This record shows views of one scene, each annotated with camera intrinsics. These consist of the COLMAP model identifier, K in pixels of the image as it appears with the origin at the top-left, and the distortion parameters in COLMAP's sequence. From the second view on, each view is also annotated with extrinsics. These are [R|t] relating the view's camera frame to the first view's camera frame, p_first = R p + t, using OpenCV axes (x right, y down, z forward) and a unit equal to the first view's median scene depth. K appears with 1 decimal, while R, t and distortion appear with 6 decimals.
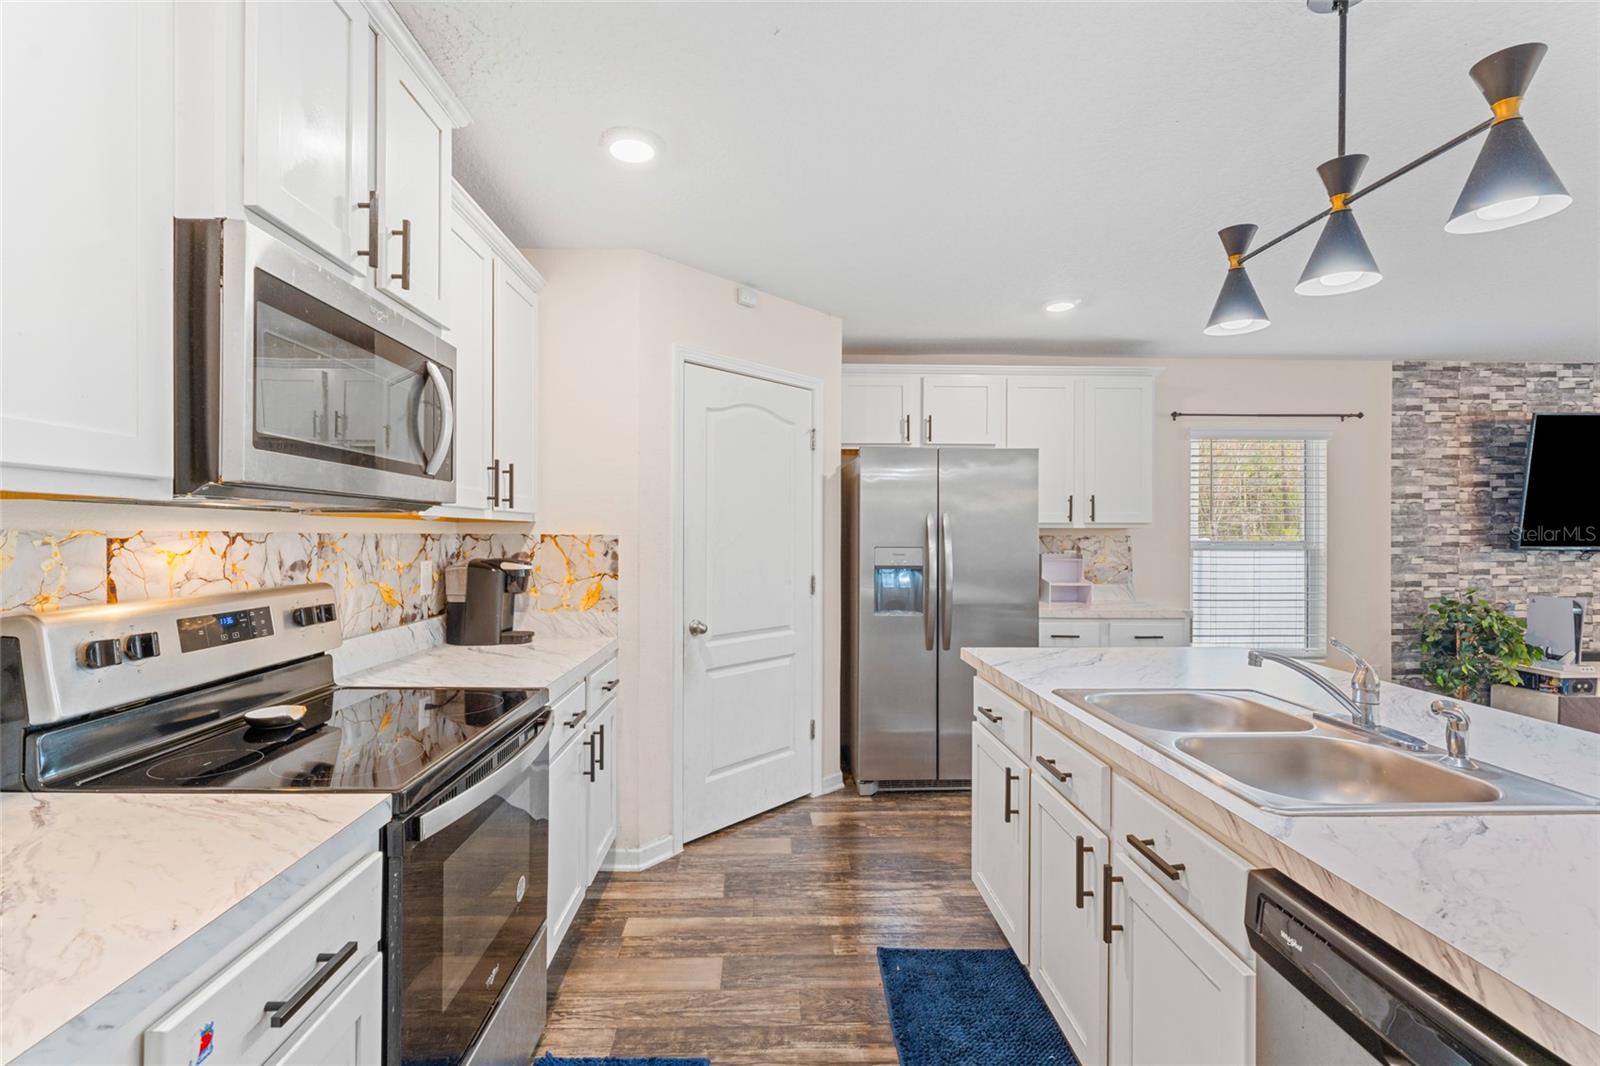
lens RADIAL K [[693.0, 0, 793.3], [0, 693.0, 537.8], [0, 0, 1]] dist [-0.001032, -0.000372]
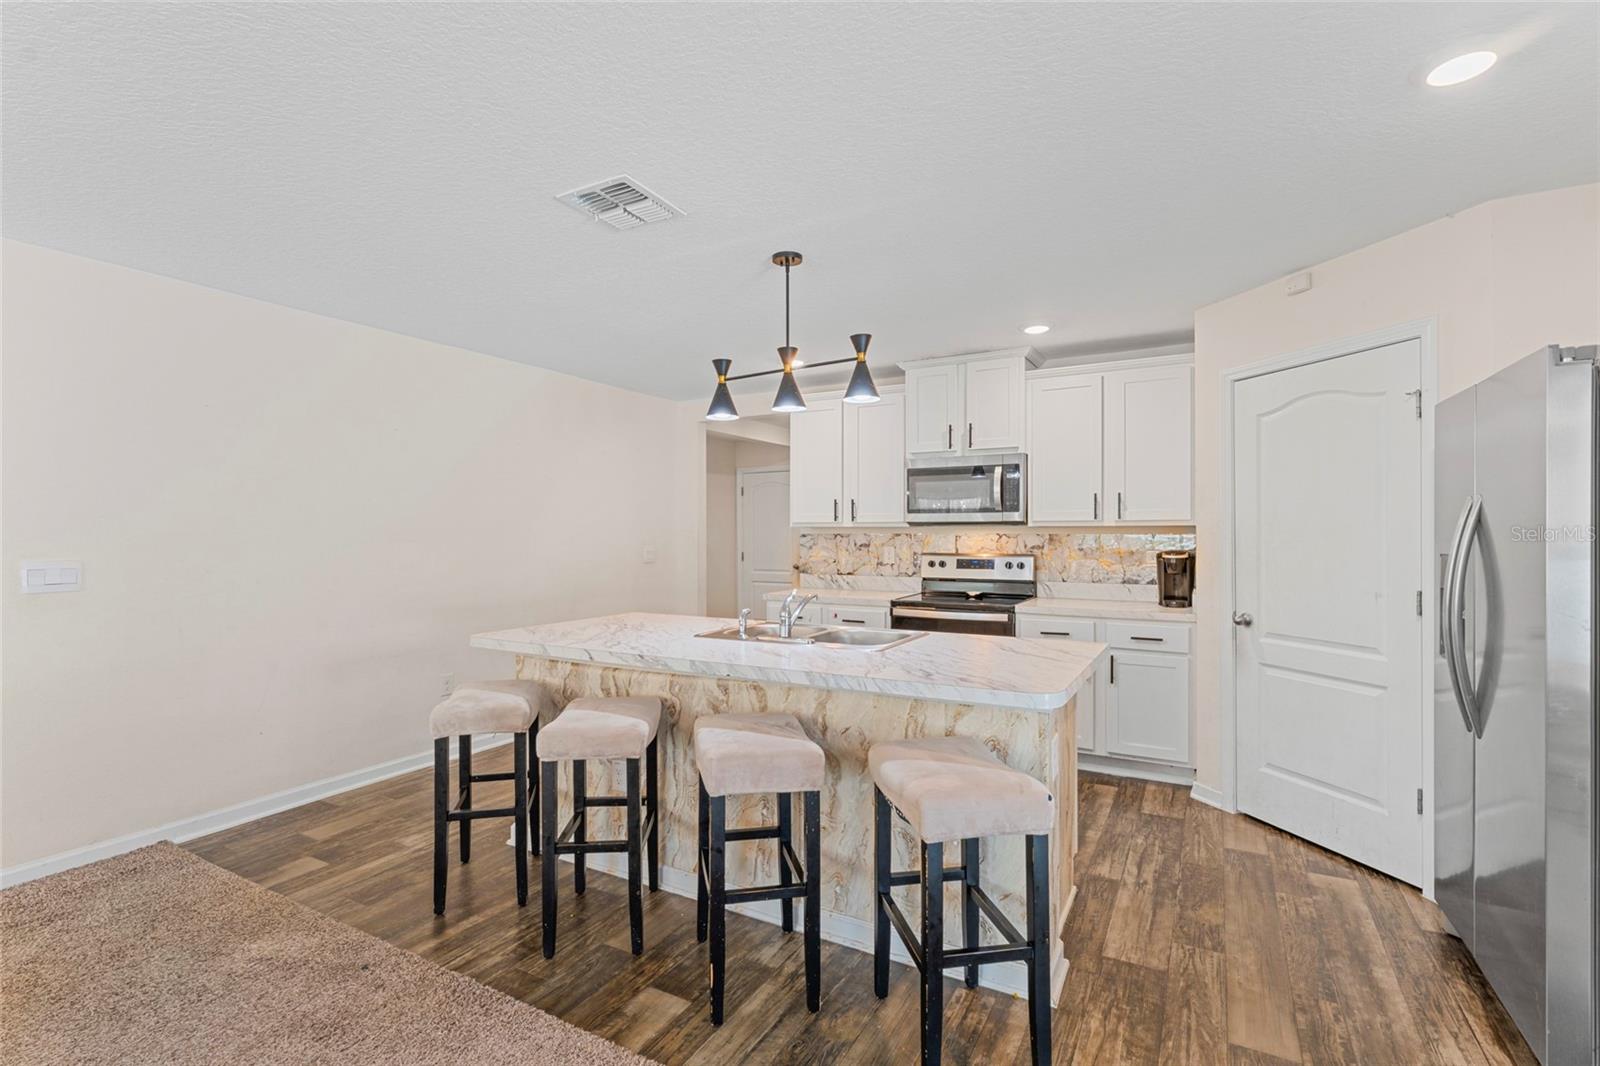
lens RADIAL K [[737.2, 0, 802.2], [0, 737.2, 536.3], [0, 0, 1]] dist [0.003731, 0.000475]
pose [[-0.505800, 0.001647, -0.862649, 1.019005], [-0.003779, 0.999984, 0.004125, -0.003116], [0.862643, 0.005346, -0.505785, 0.825306]]
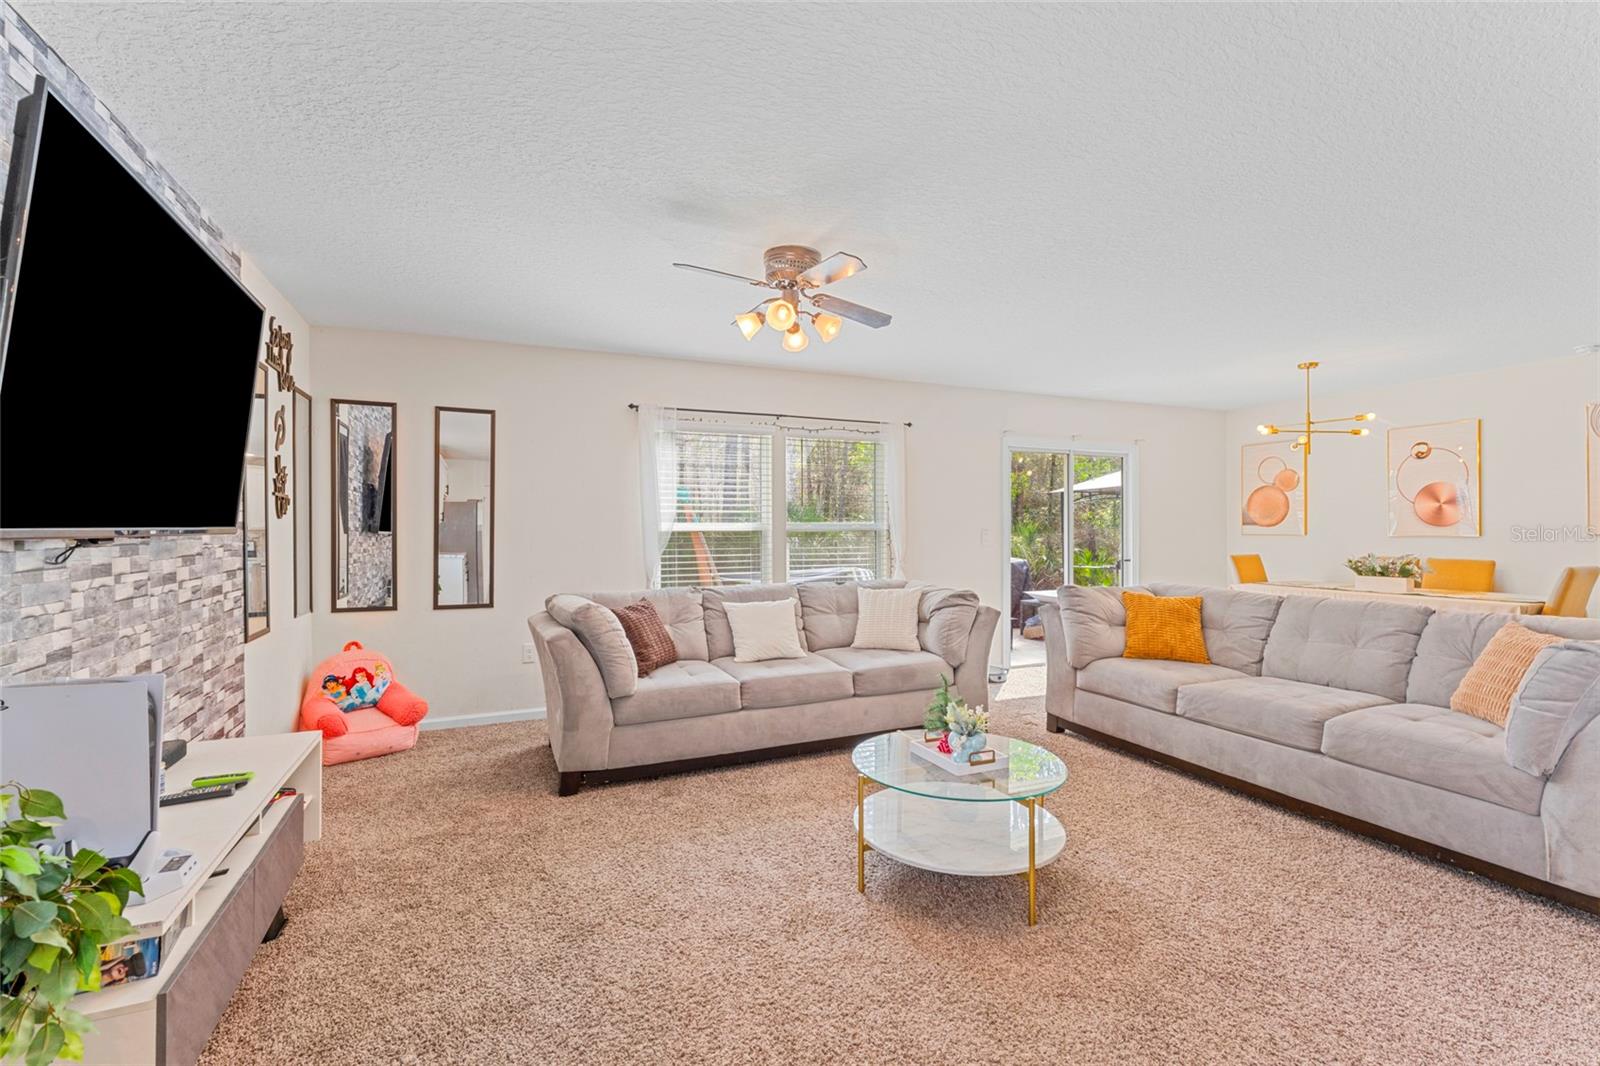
lens RADIAL K [[693.0, 0, 793.8], [0, 693.0, 531.5], [0, 0, 1]] dist [-0.001032, -0.000372]
pose [[-0.373998, -0.005122, 0.927415, 0.809129], [0.006507, 0.999946, 0.008147, 0.017072], [-0.927407, 0.009082, -0.373944, 0.974778]]
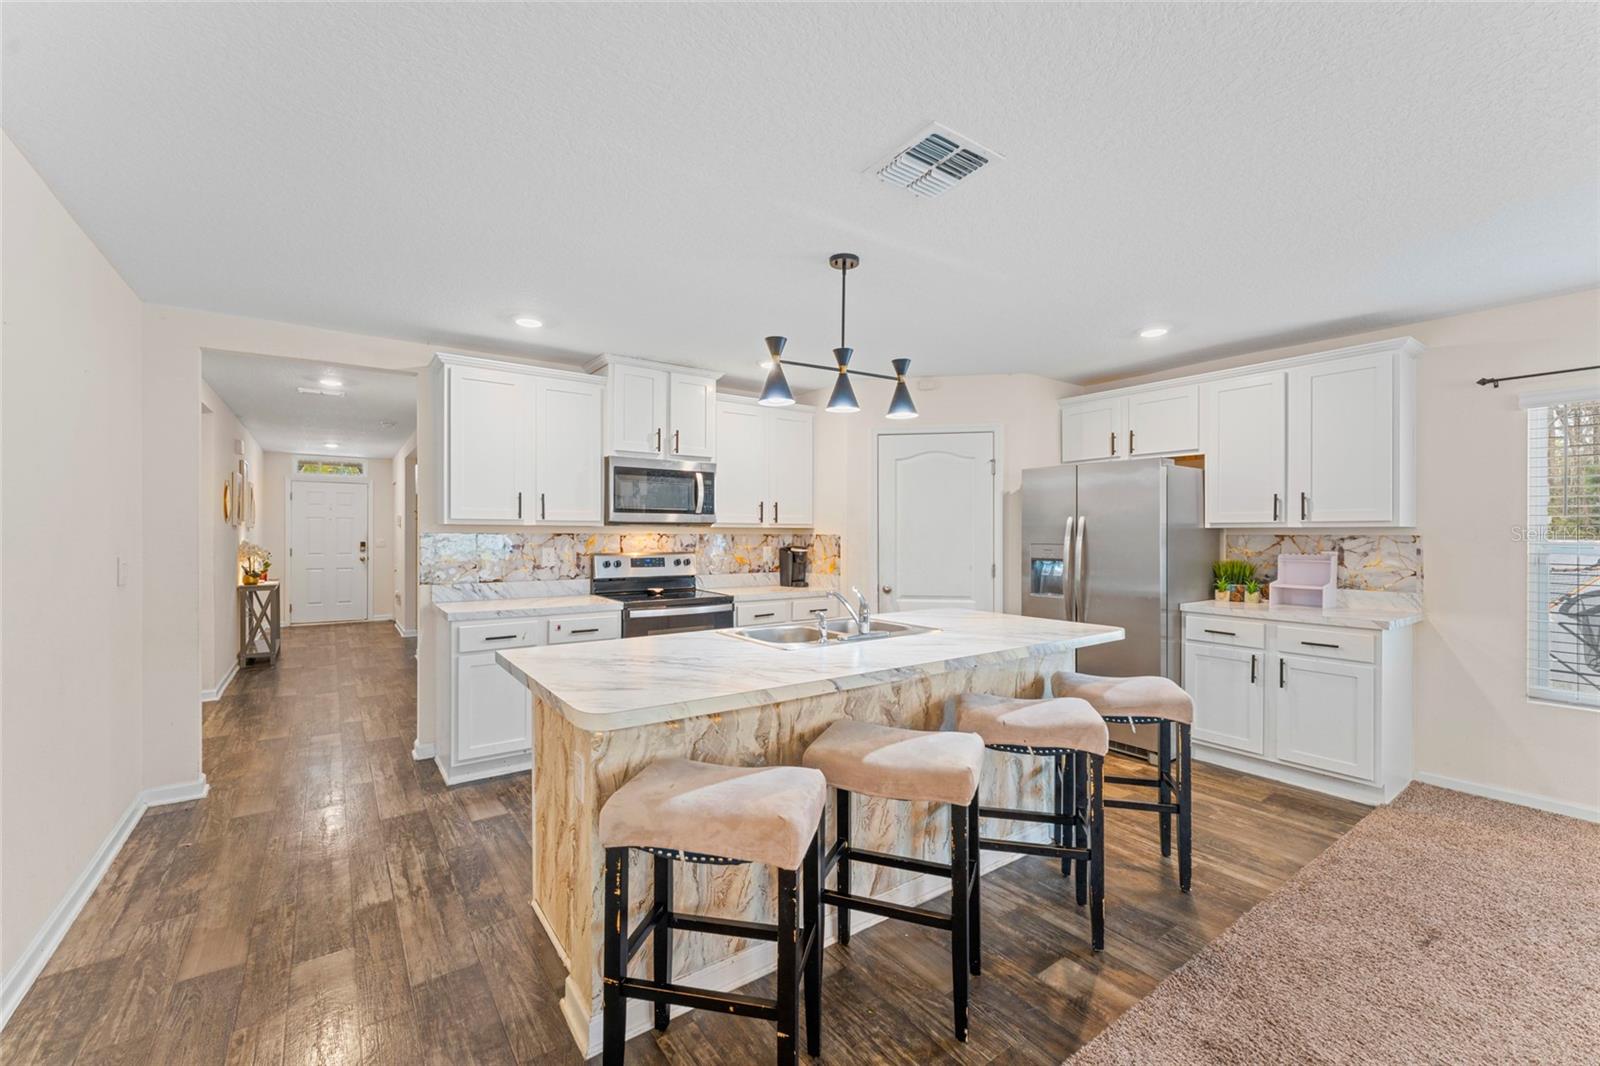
lens RADIAL K [[659.5, 0, 800.2], [0, 659.5, 534.6], [0, 0, 1]] dist [-0.000630, -0.000321]
pose [[0.565843, -0.001299, -0.824512, 0.902286], [-0.003688, 0.999985, -0.004107, 0.002603], [0.824505, 0.005364, 0.565830, -0.078752]]
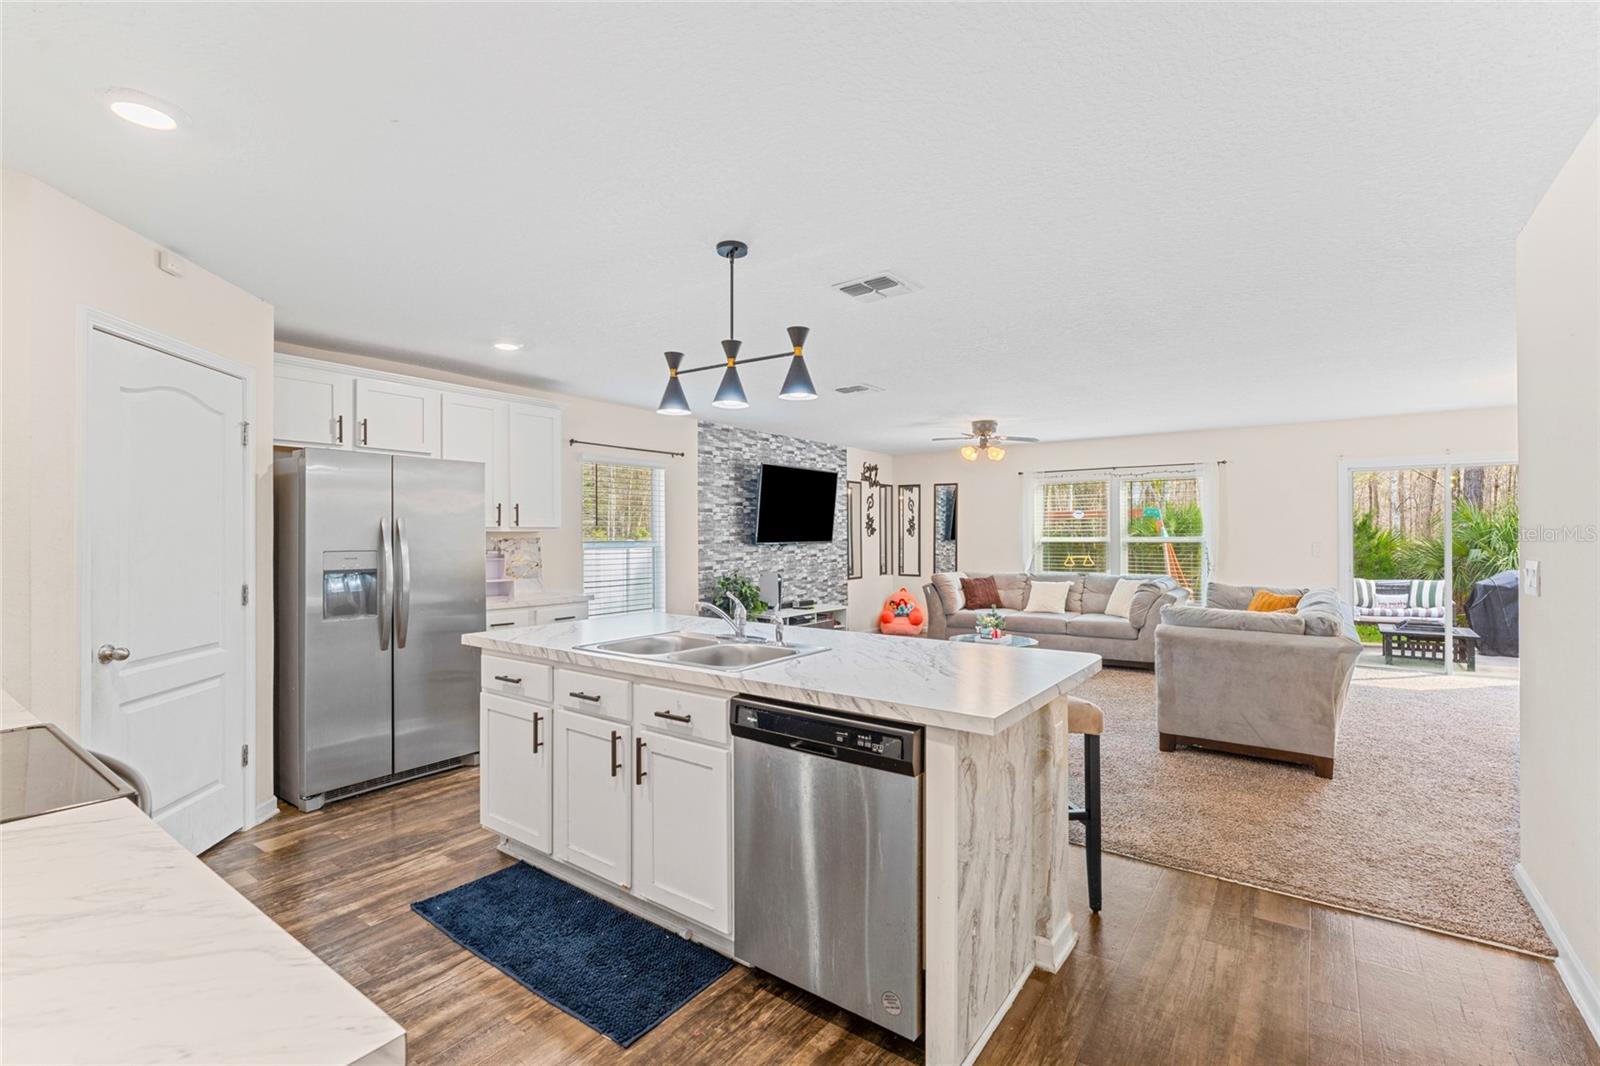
lens RADIAL K [[693.0, 0, 809.1], [0, 693.0, 546.0], [0, 0, 1]] dist [-0.001032, -0.000372]
pose [[0.603937, -0.016668, 0.796858, -0.241703], [0.008752, 0.999860, 0.014282, -0.002295], [-0.796984, -0.001651, 0.603998, -0.128018]]
